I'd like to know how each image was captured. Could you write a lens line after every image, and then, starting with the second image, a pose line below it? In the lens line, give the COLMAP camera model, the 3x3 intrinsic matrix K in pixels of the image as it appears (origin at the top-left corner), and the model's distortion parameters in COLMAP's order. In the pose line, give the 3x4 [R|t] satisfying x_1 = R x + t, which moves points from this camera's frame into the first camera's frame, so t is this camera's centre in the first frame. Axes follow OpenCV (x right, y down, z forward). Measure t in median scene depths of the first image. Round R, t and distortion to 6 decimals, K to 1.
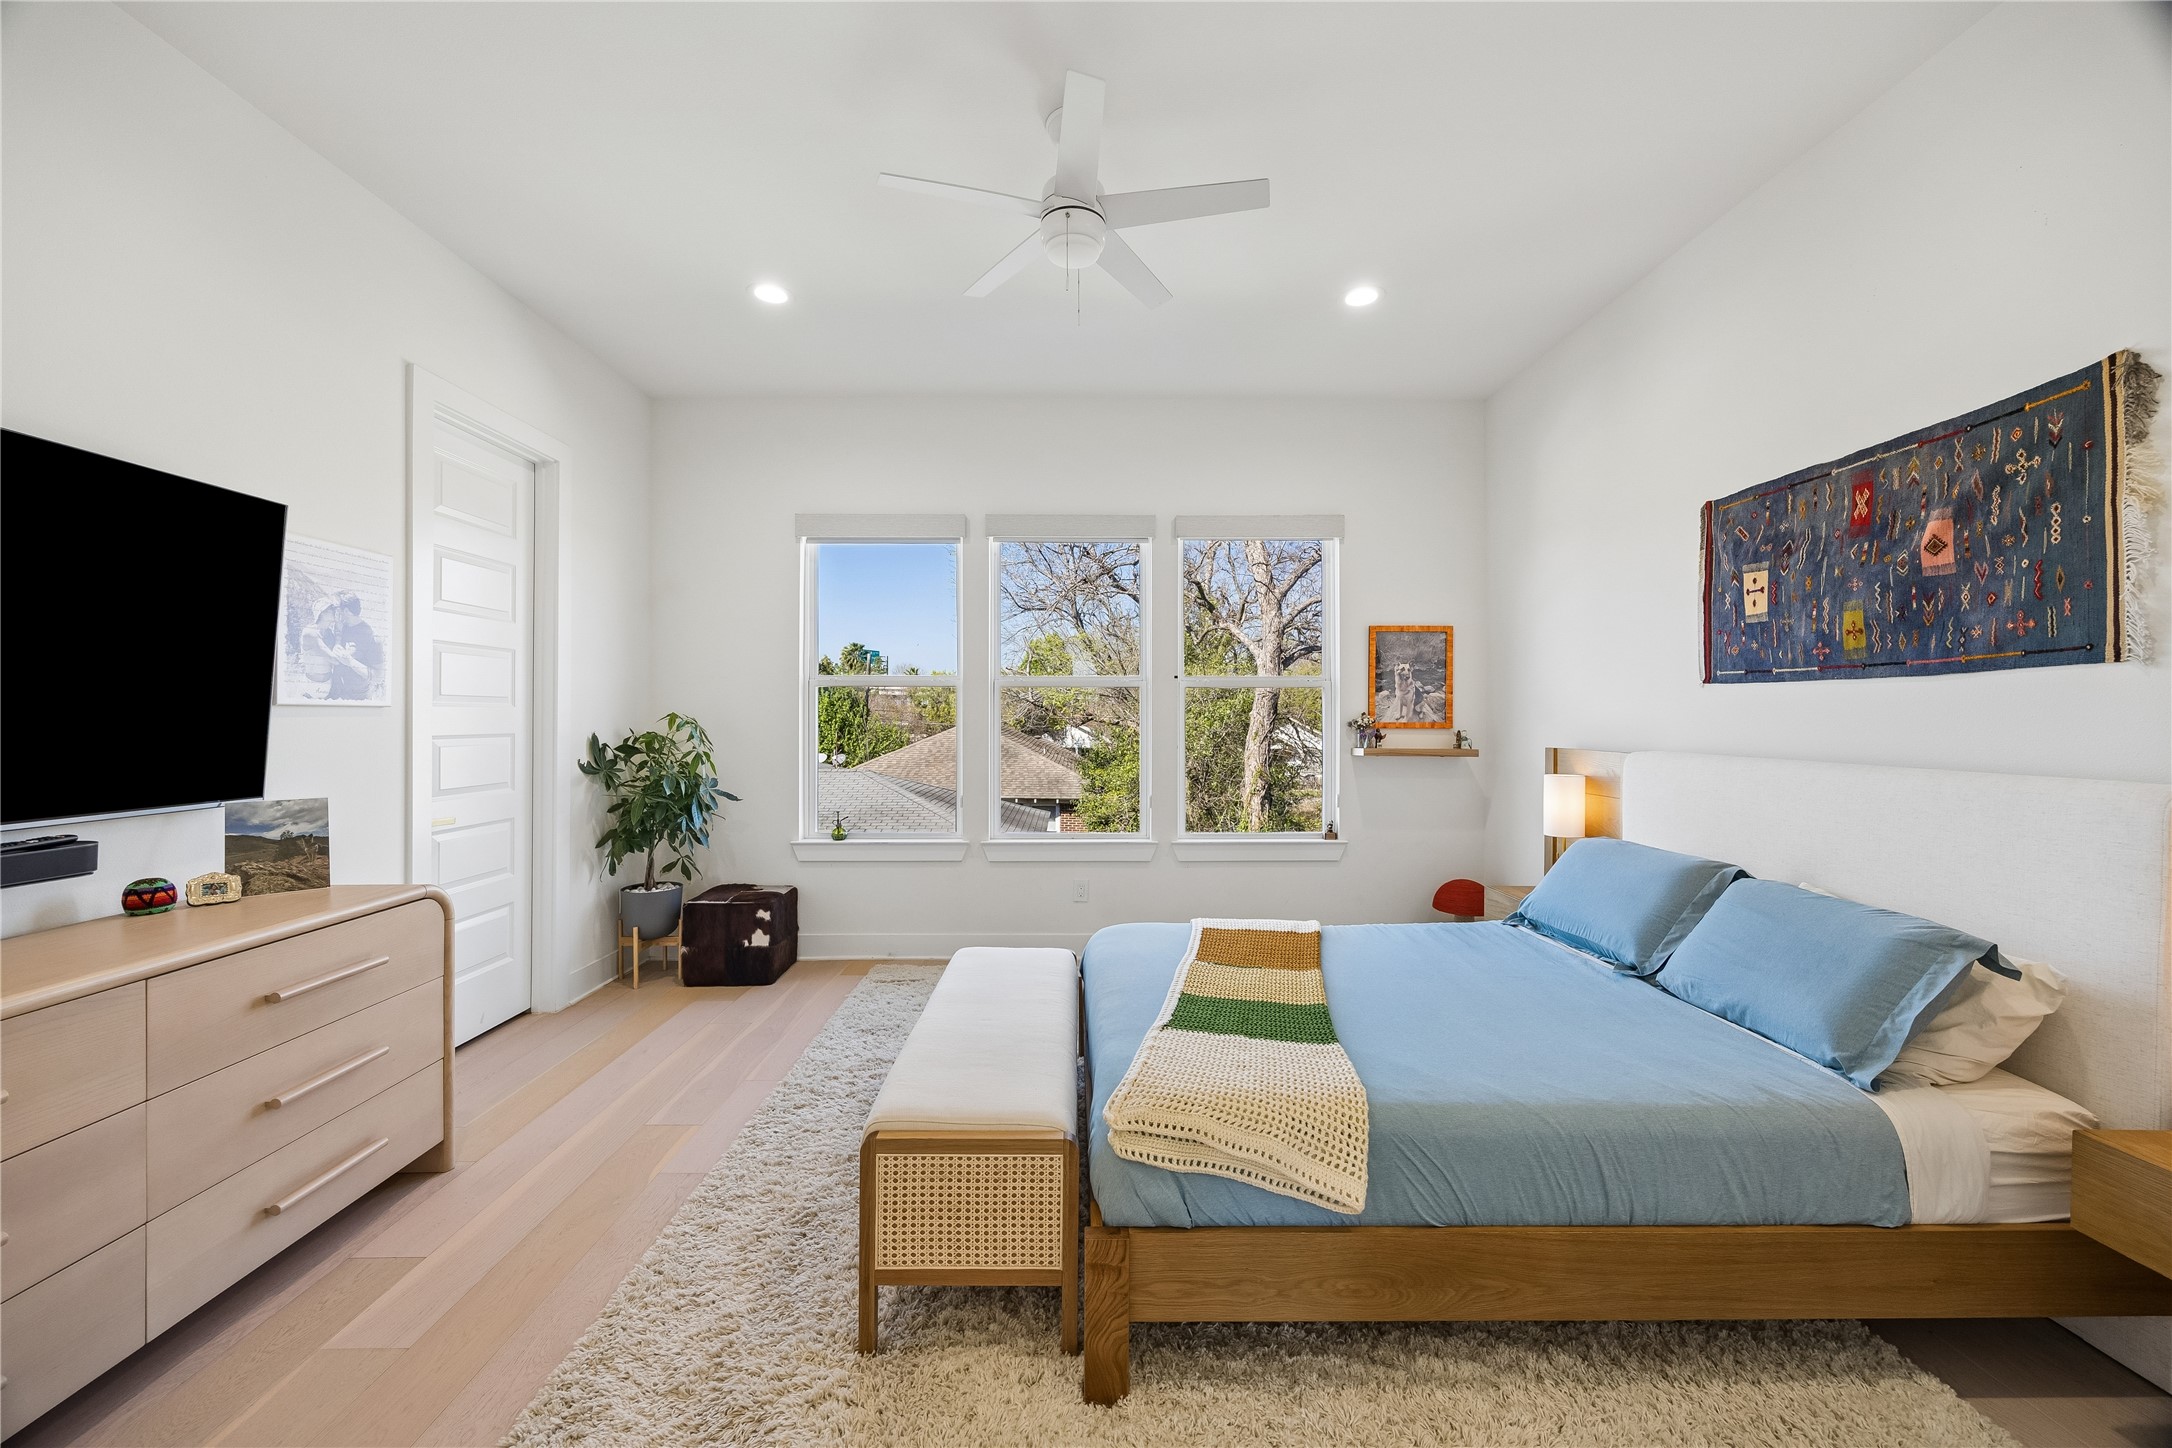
lens RADIAL K [[835.7, 0, 1073.6], [0, 835.7, 718.2], [0, 0, 1]] dist [-0.001142, 0.000501]
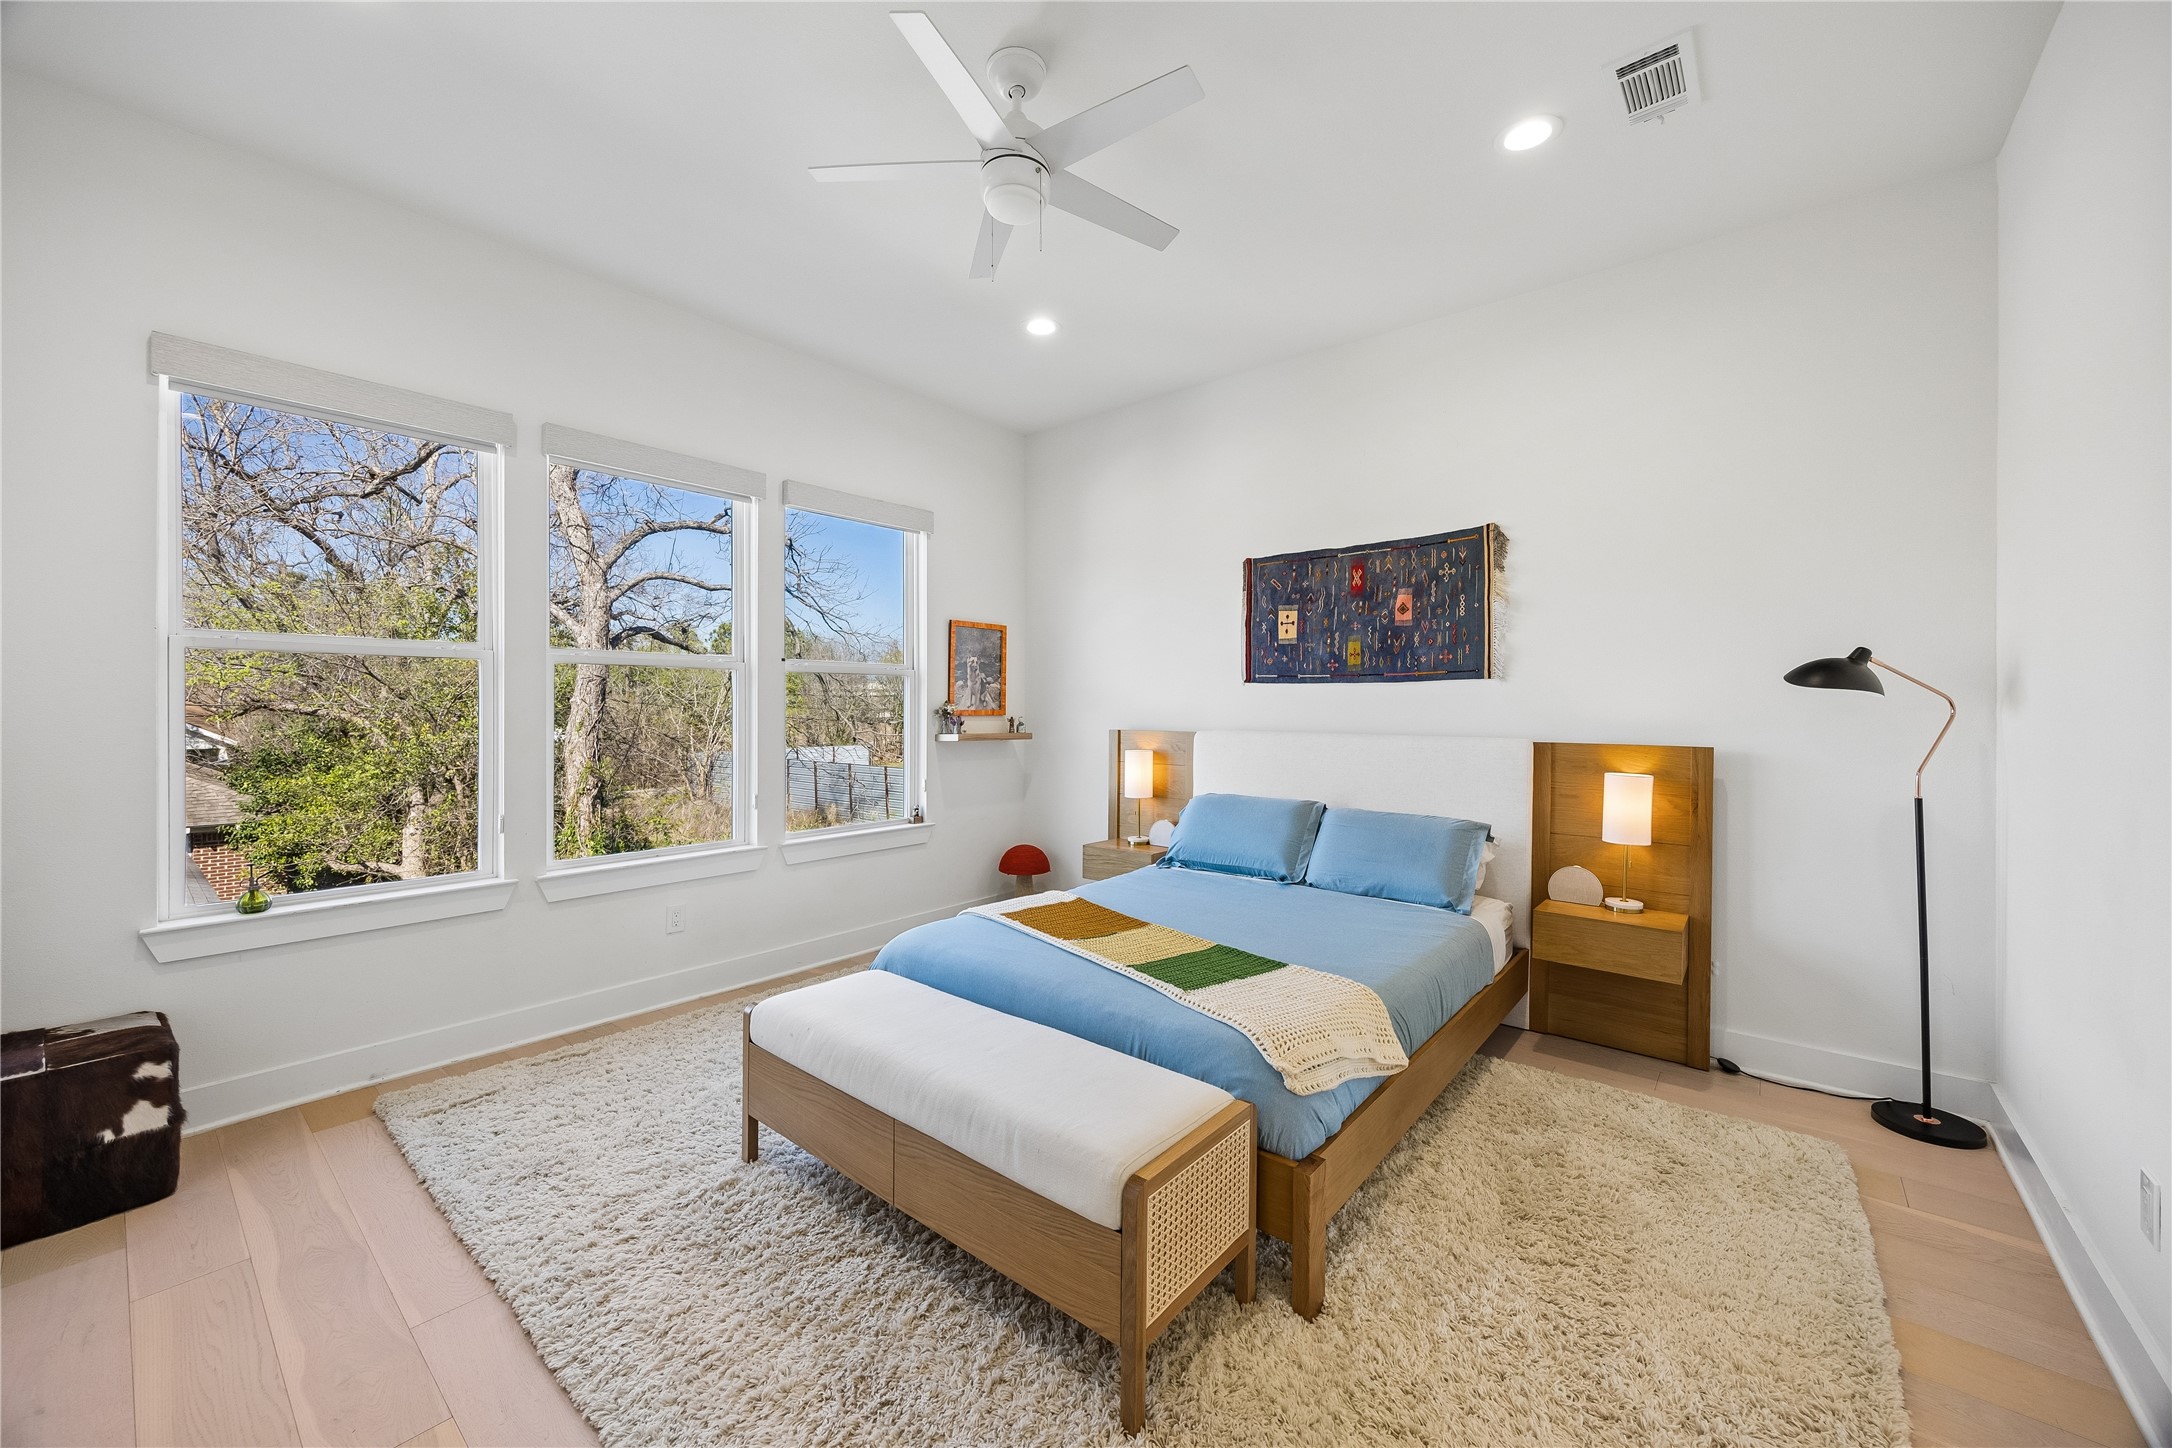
lens RADIAL K [[835.7, 0, 1076.1], [0, 835.7, 713.4], [0, 0, 1]] dist [-0.001142, 0.000501]
pose [[0.643694, -0.004890, 0.765268, -0.597312], [-0.001702, 0.999968, 0.007821, 0.001297], [-0.765281, -0.006337, 0.643665, 0.306222]]
